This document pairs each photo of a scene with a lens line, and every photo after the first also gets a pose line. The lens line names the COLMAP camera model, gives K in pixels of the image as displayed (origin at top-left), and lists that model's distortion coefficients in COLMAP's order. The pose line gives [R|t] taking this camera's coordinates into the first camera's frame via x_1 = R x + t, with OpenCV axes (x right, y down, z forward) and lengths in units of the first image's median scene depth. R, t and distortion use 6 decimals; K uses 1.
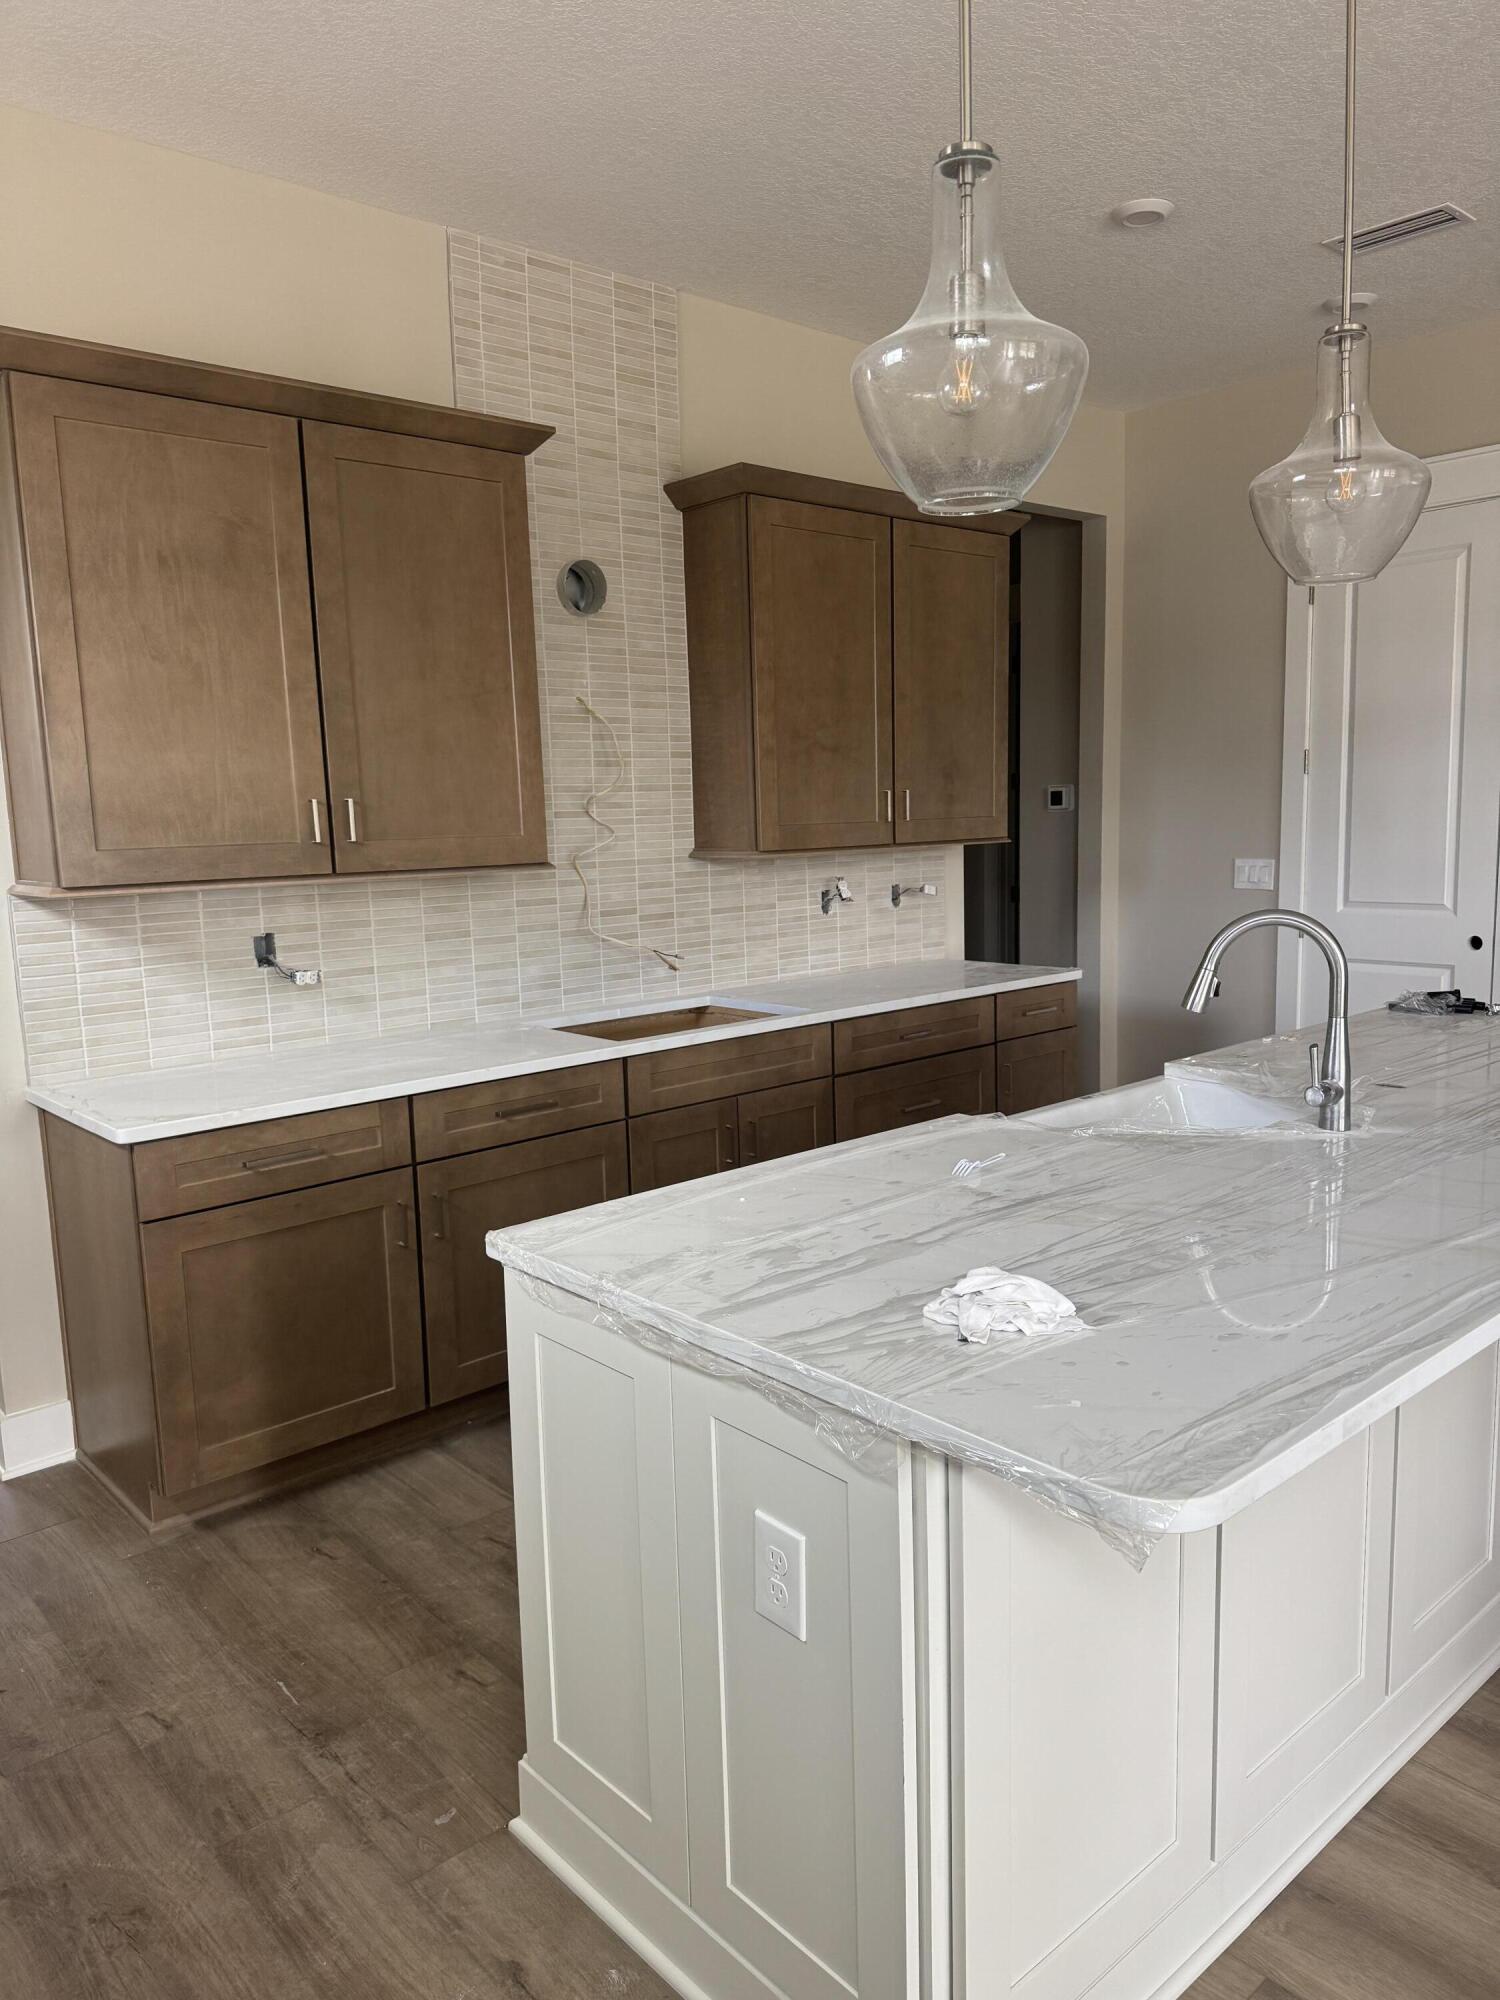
lens RADIAL K [[1410.0, 0, 769.6], [0, 1410.0, 1019.0], [0, 0, 1]] dist [0.029110, -0.028807]
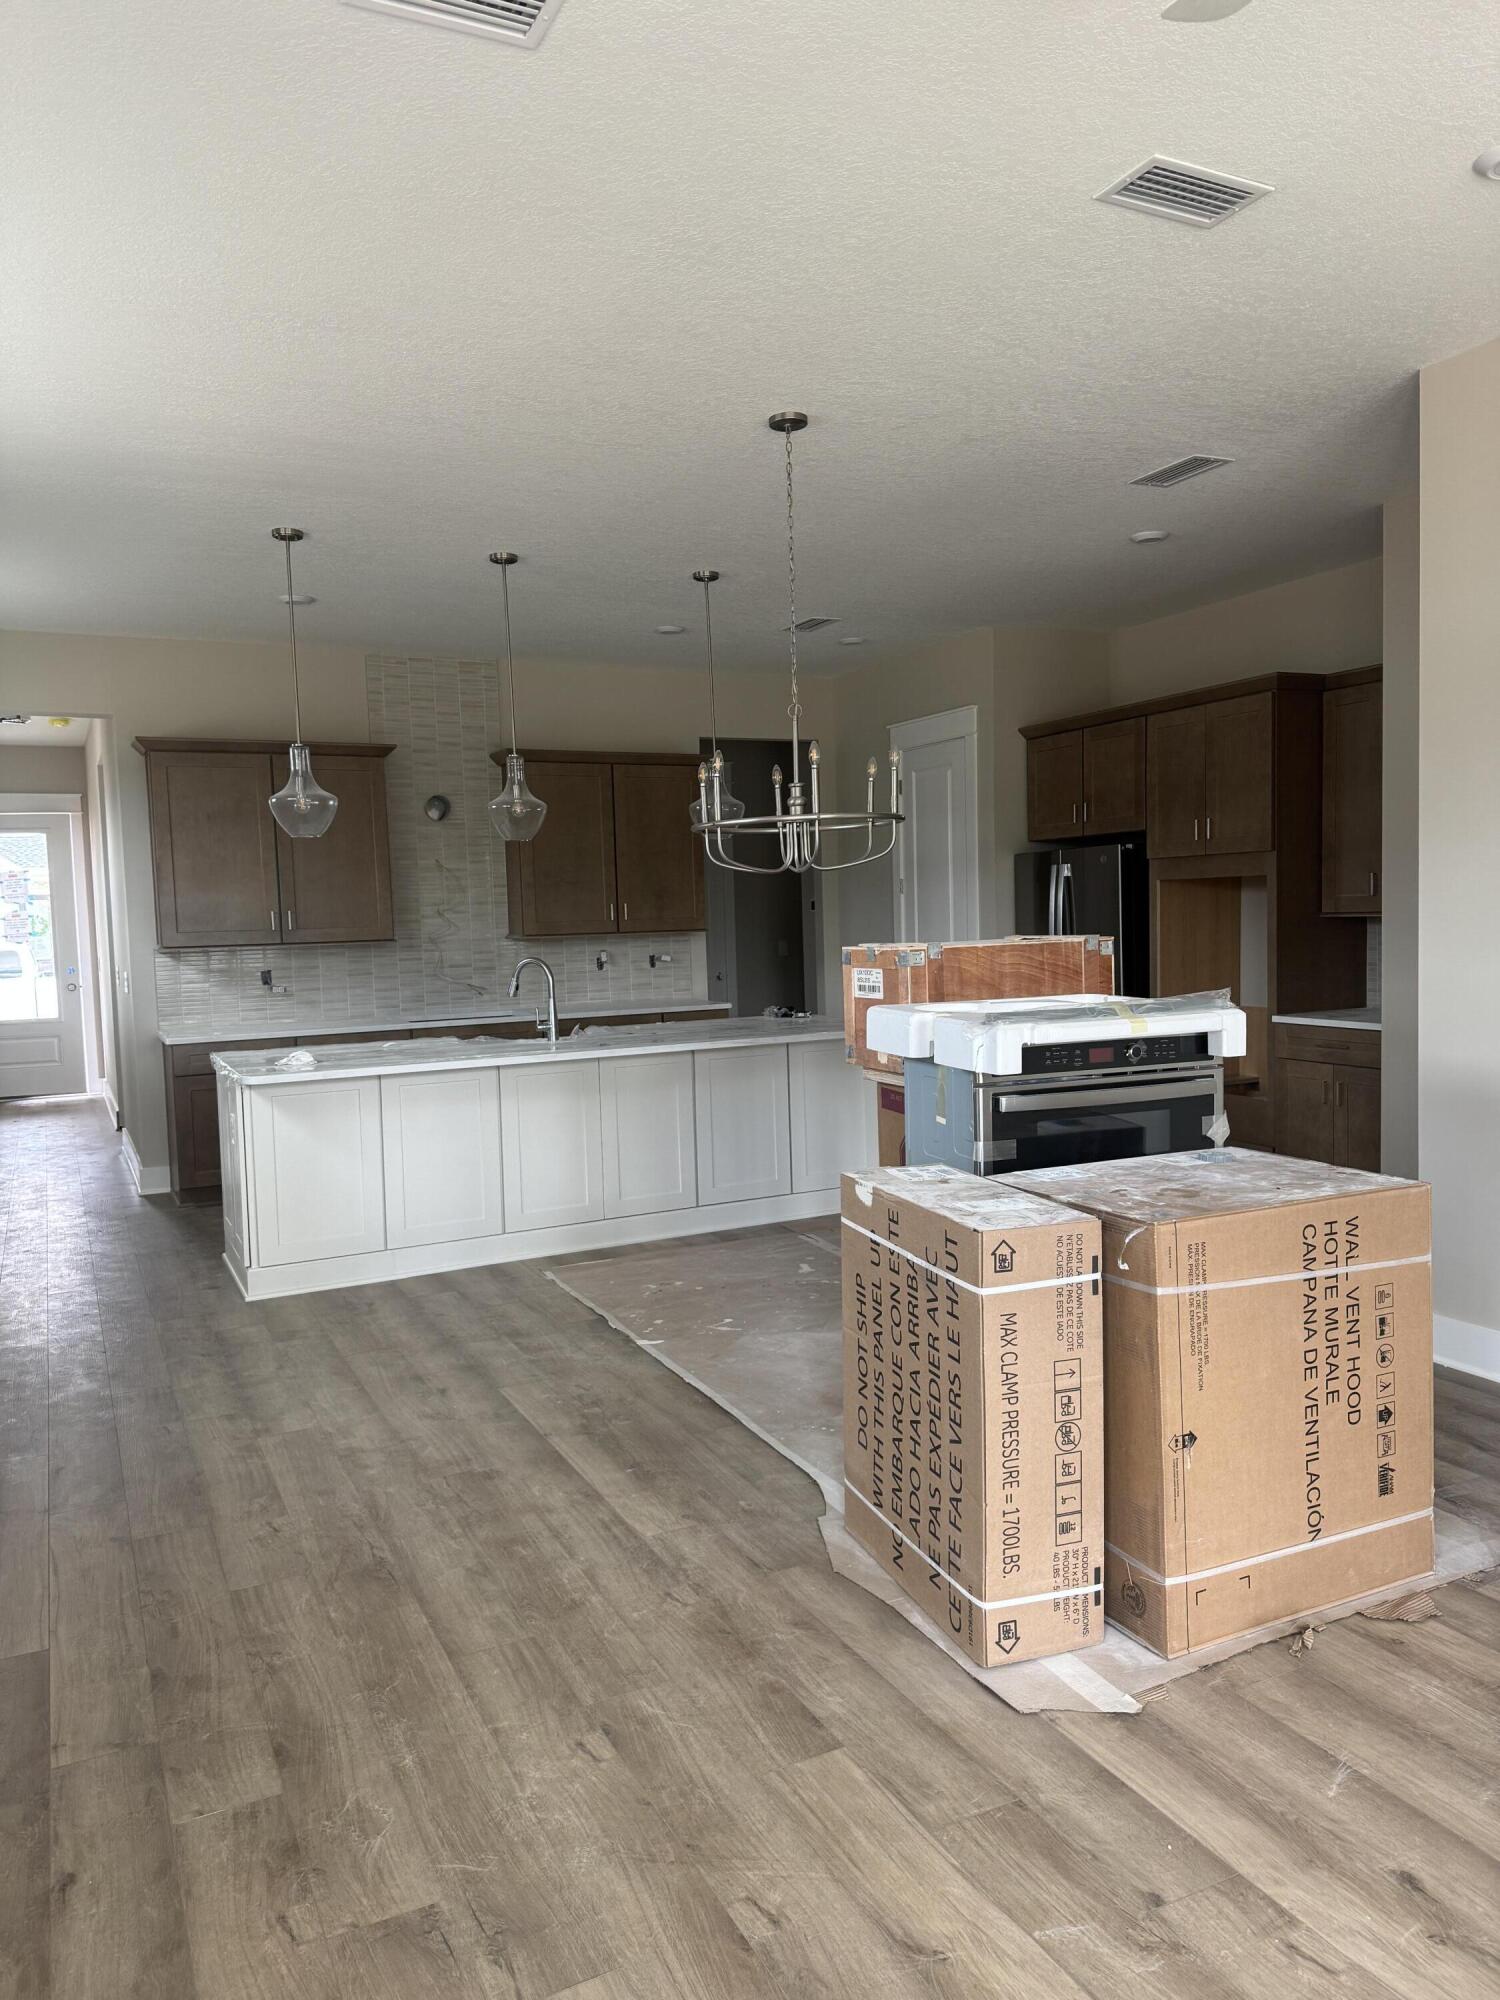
lens RADIAL K [[1410.0, 0, 790.6], [0, 1410.0, 1019.7], [0, 0, 1]] dist [0.029110, -0.028807]
pose [[0.966418, 0.019582, -0.256228, 0.918858], [-0.035744, 0.997643, -0.058573, 0.107313], [0.254477, 0.065764, 0.964840, -0.854133]]
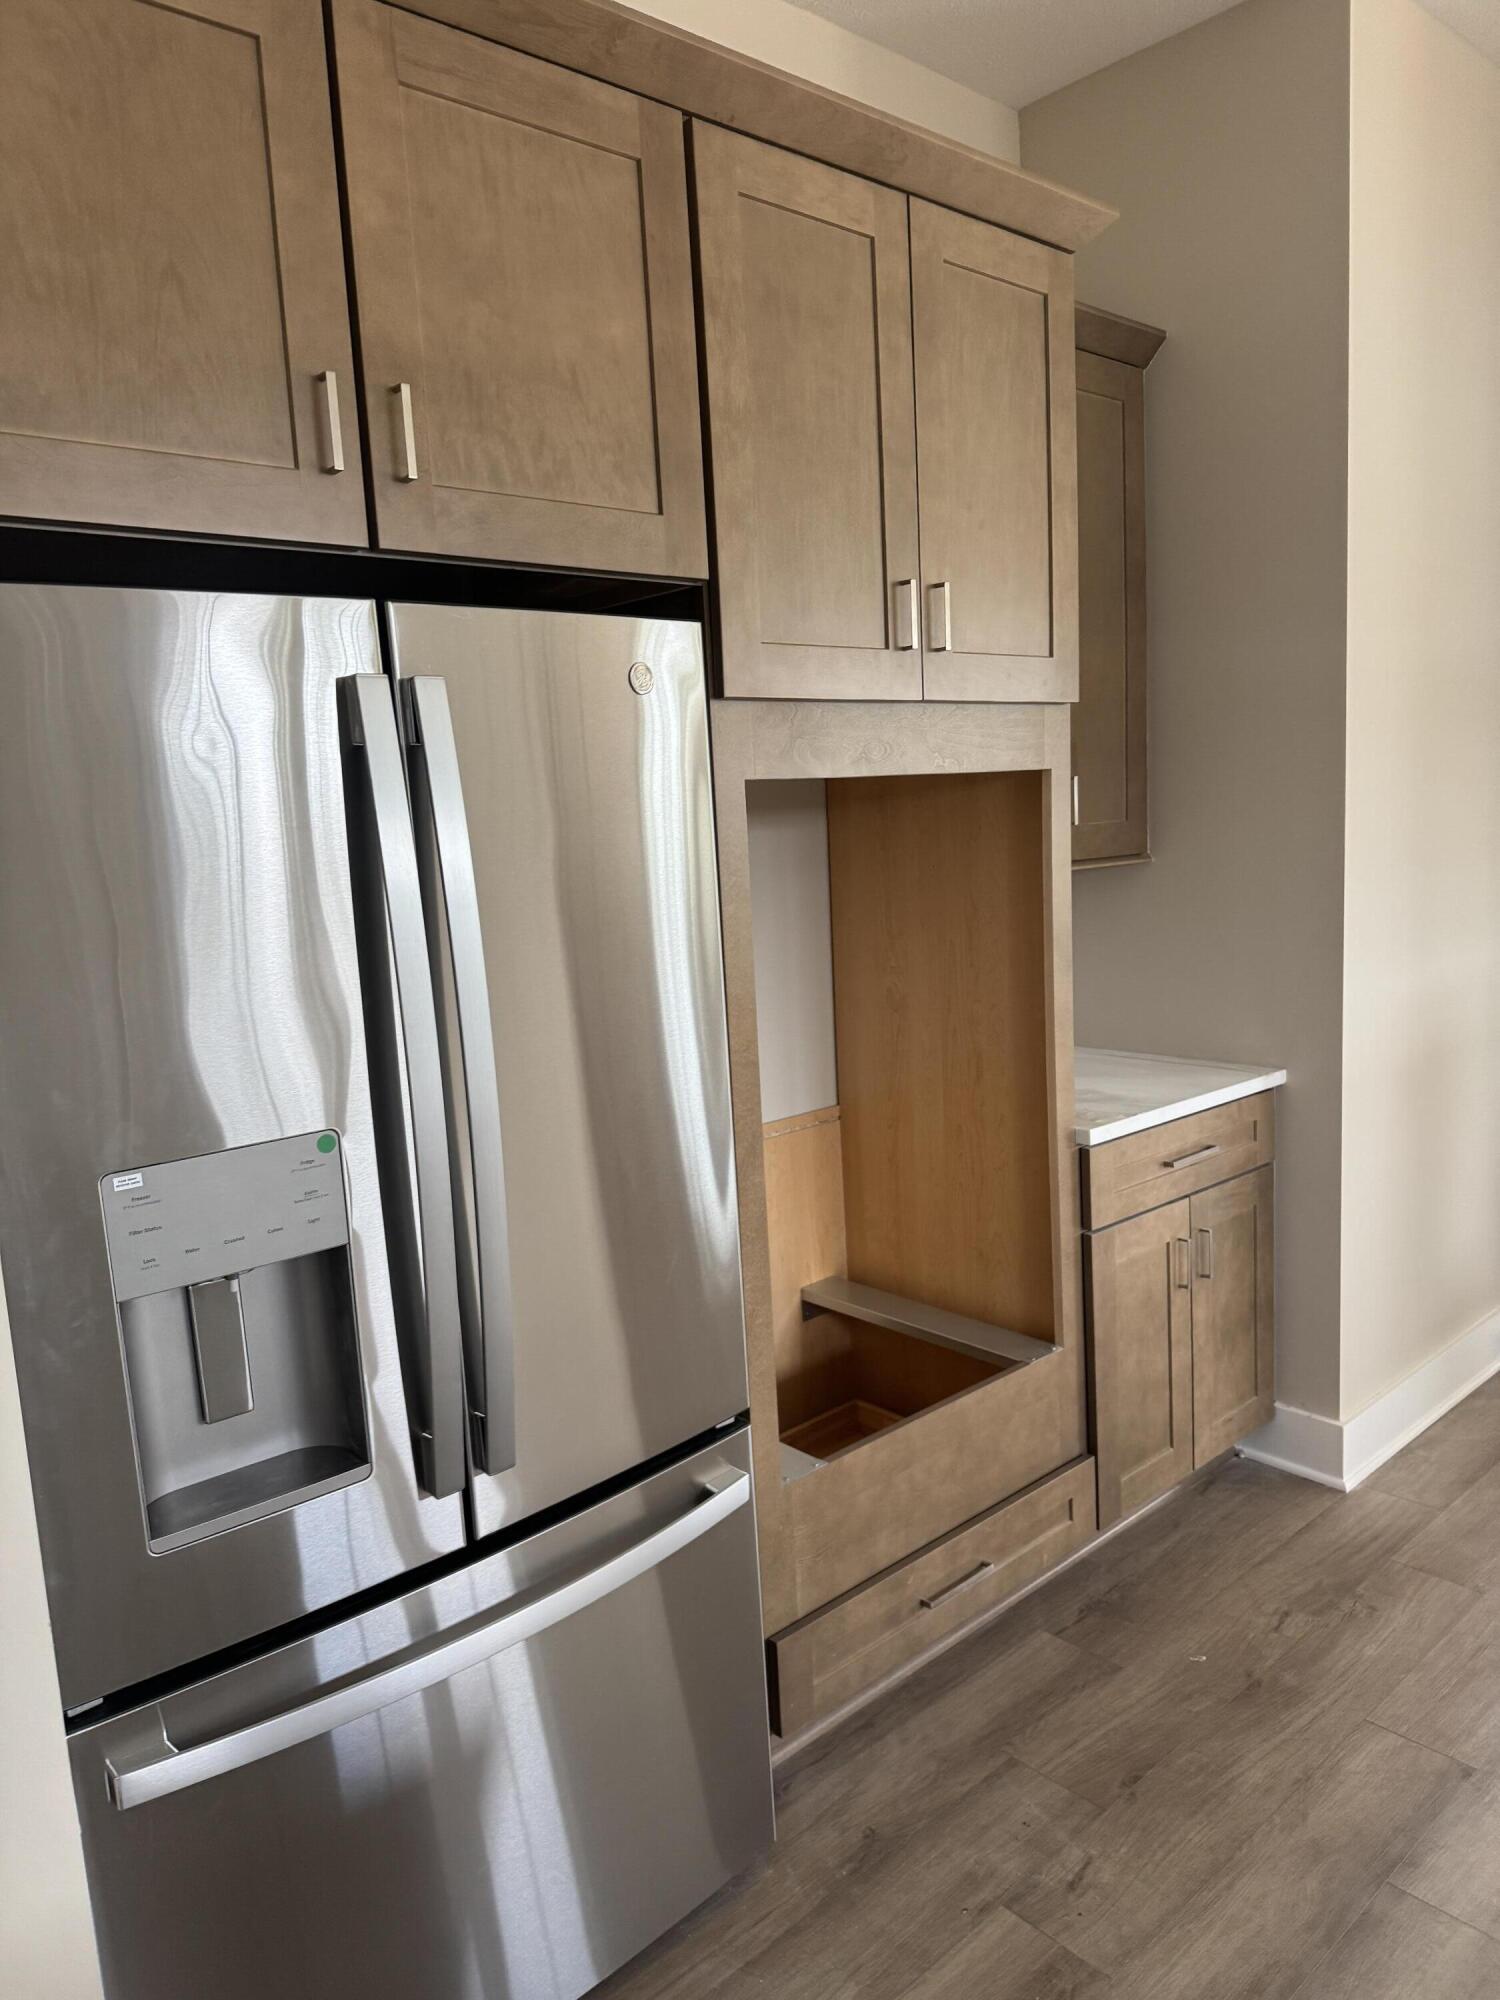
lens RADIAL K [[1410.0, 0, 760.3], [0, 1410.0, 999.6], [0, 0, 1]] dist [0.029110, -0.028807]
pose [[0.000947, -0.108675, 0.994077, 0.403417], [0.202950, 0.973410, 0.106222, -0.173581], [-0.979189, 0.201648, 0.022978, 1.022051]]
